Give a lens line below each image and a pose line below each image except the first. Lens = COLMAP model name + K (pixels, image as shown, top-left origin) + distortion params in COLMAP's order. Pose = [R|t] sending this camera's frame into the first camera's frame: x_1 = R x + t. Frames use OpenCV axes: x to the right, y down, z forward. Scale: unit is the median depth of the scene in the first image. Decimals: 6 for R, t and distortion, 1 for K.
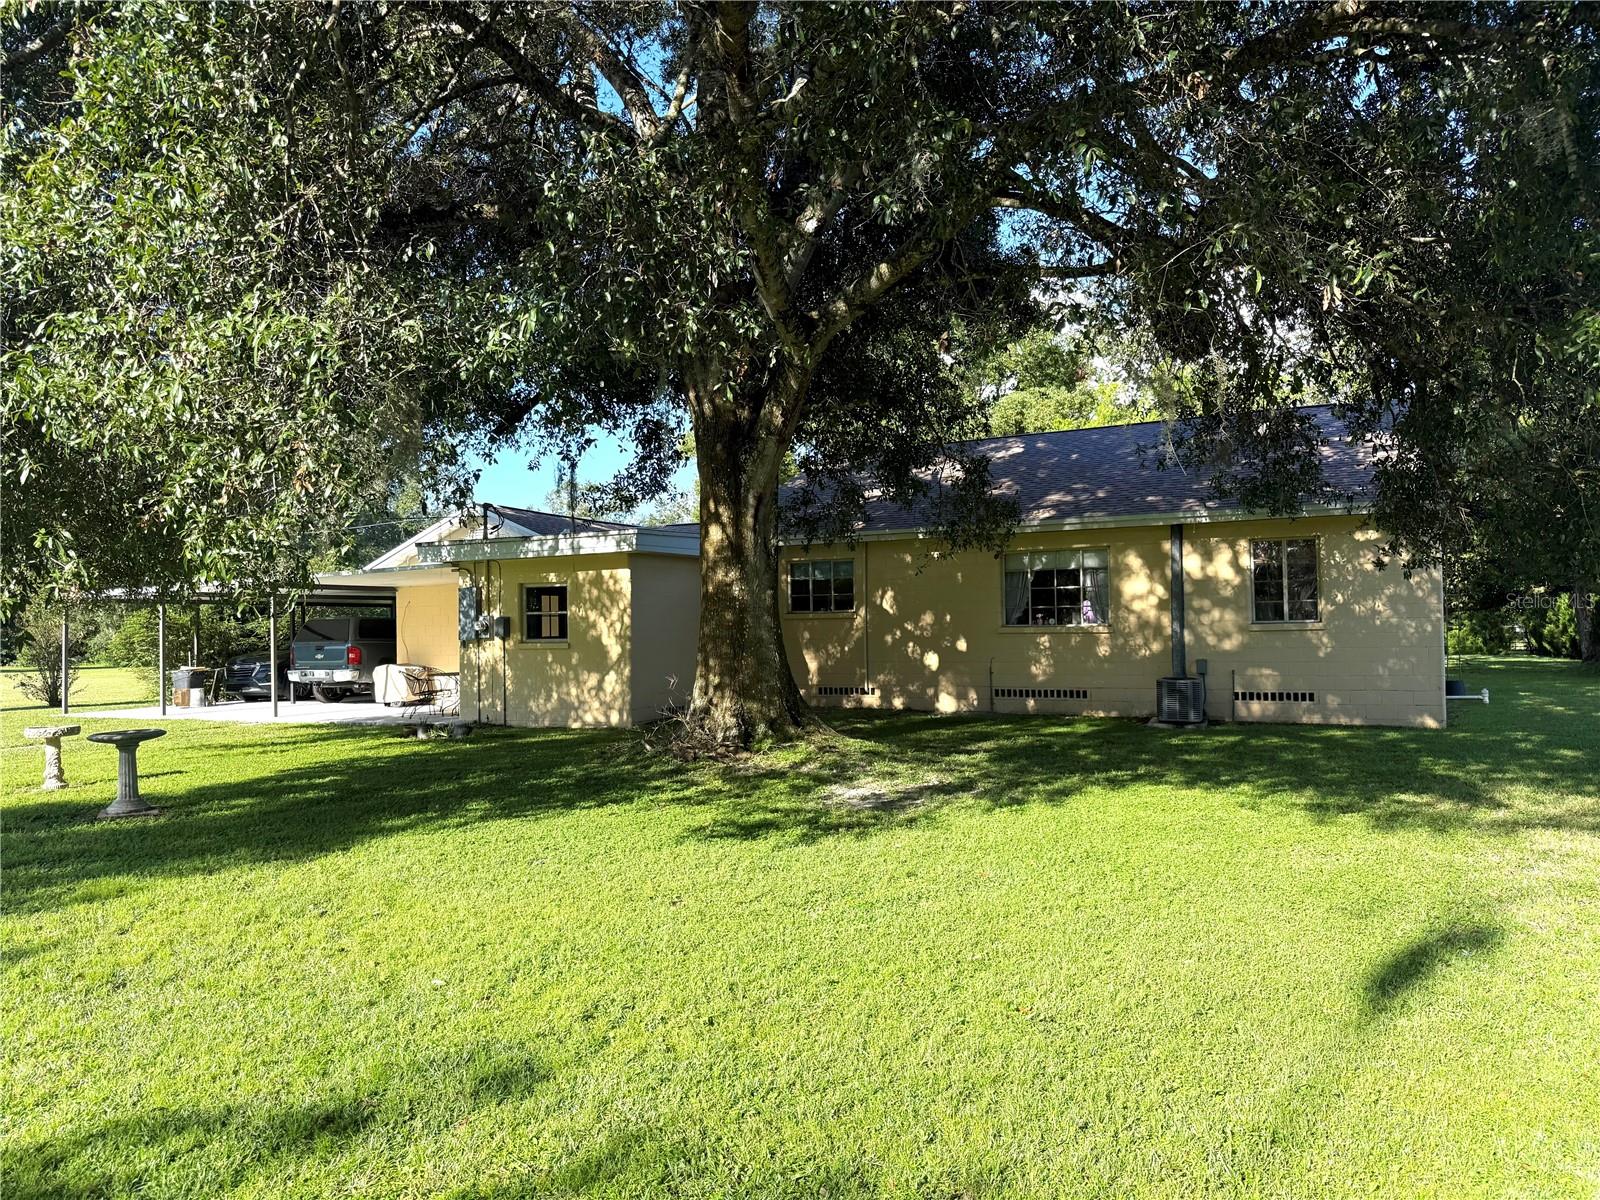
lens RADIAL K [[1095.6, 0, 800.0], [0, 1095.6, 600.0], [0, 0, 1]] dist [0.105838, -0.171819]
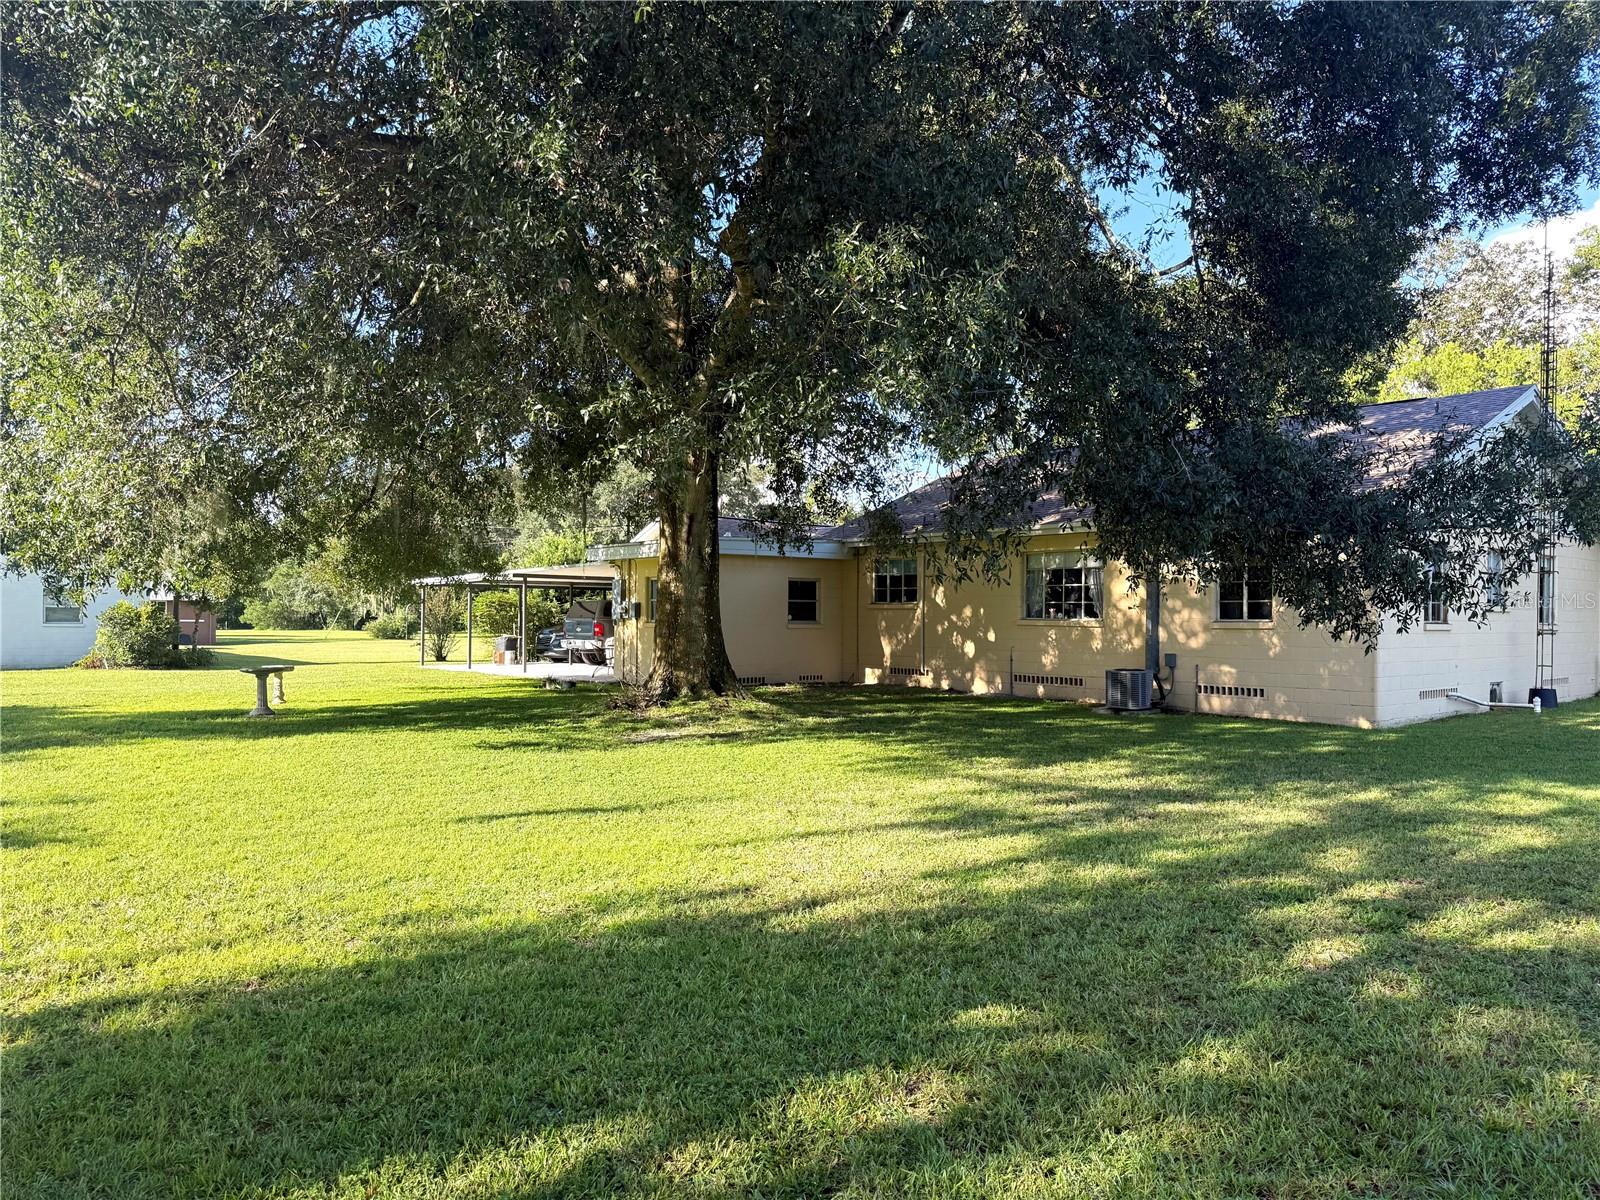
lens RADIAL K [[1088.0, 0, 801.4], [0, 1088.0, 634.6], [0, 0, 1]] dist [0.061042, -0.162671]
pose [[0.928383, 0.031833, -0.370258, 0.398982], [-0.015022, 0.998725, 0.048201, -0.012145], [0.371320, -0.039187, 0.927678, -0.121871]]
